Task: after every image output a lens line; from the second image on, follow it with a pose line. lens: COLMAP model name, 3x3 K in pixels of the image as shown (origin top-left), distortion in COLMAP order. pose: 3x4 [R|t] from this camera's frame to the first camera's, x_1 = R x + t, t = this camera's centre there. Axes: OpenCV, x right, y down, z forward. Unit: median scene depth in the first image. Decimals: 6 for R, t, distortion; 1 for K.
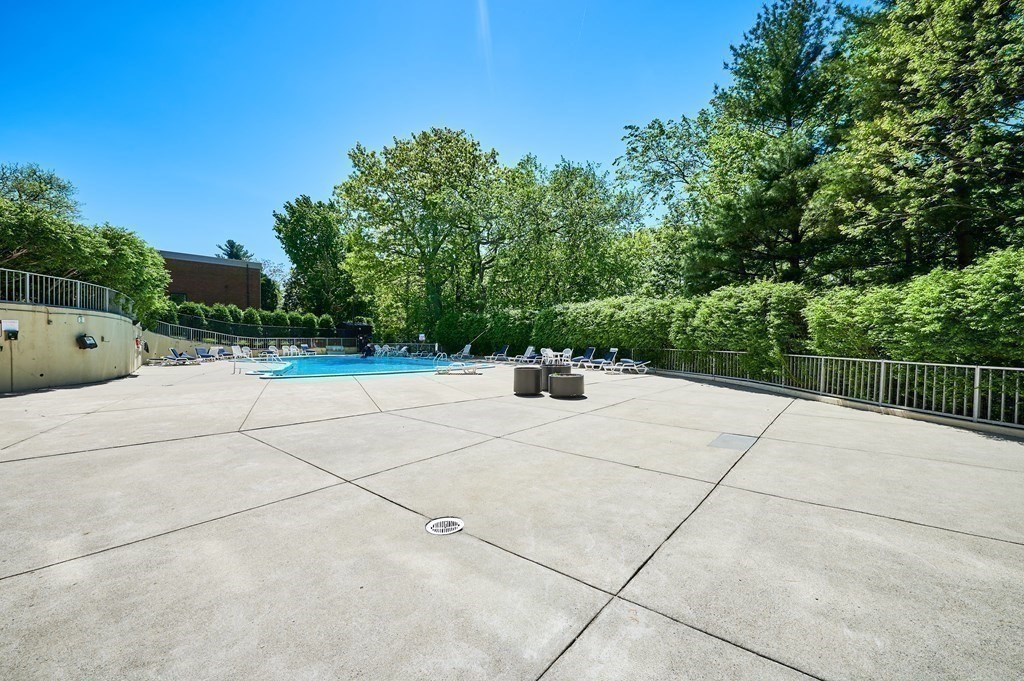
lens RADIAL K [[405.5, 0, 508.7], [0, 405.5, 338.7], [0, 0, 1]] dist [0.000243, -0.000031]
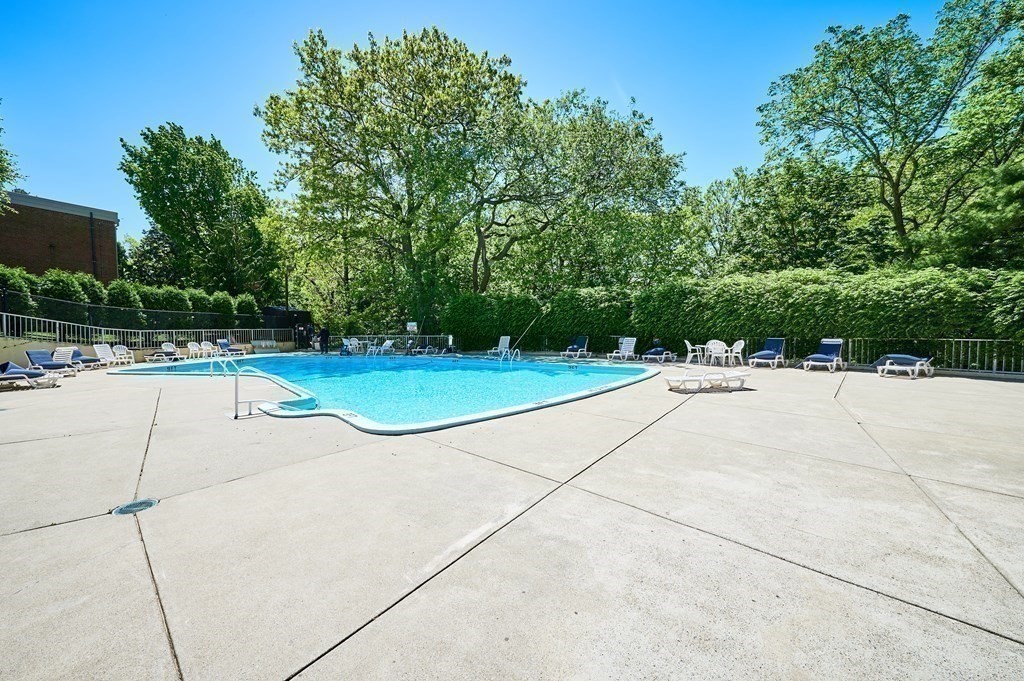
lens RADIAL K [[405.5, 0, 508.7], [0, 405.5, 338.7], [0, 0, 1]] dist [0.000243, -0.000031]
pose [[0.957092, -0.017556, 0.289252, -0.267442], [0.009356, 0.999515, 0.029708, -0.002069], [-0.289633, -0.025727, 0.956792, 0.264792]]
